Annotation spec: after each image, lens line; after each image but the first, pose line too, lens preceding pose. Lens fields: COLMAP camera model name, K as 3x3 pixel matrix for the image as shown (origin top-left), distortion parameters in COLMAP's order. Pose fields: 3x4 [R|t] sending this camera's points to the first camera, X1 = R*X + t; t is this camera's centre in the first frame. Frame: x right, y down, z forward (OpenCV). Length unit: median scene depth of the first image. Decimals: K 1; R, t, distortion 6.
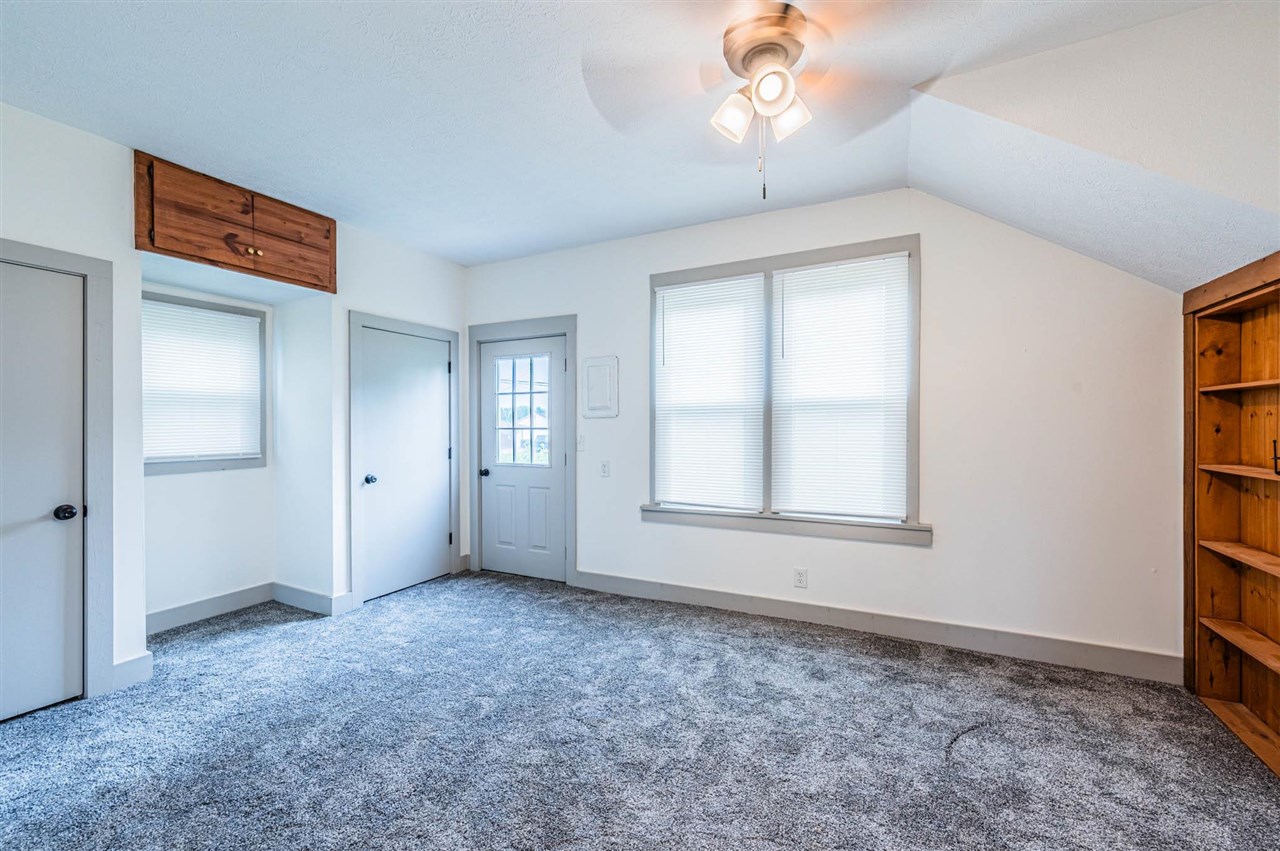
lens RADIAL K [[523.4, 0, 639.0], [0, 523.4, 428.4], [0, 0, 1]] dist [0.004087, 0.000341]
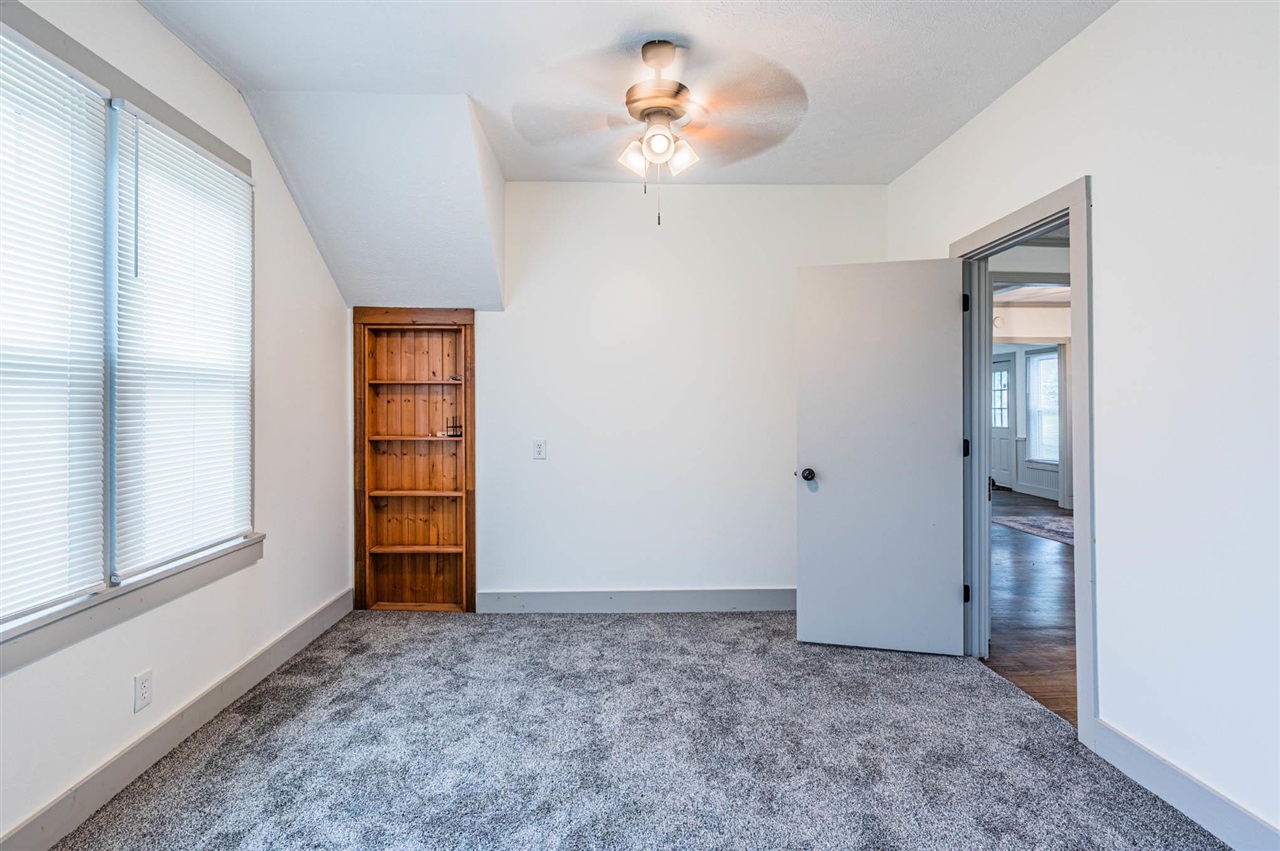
lens RADIAL K [[655.2, 0, 637.5], [0, 655.2, 421.1], [0, 0, 1]] dist [0.001531, 0.000314]
pose [[-0.485297, -0.017640, 0.874171, -0.702386], [0.008803, 0.999647, 0.025059, -0.008447], [-0.874305, 0.019856, -0.484971, 1.155305]]
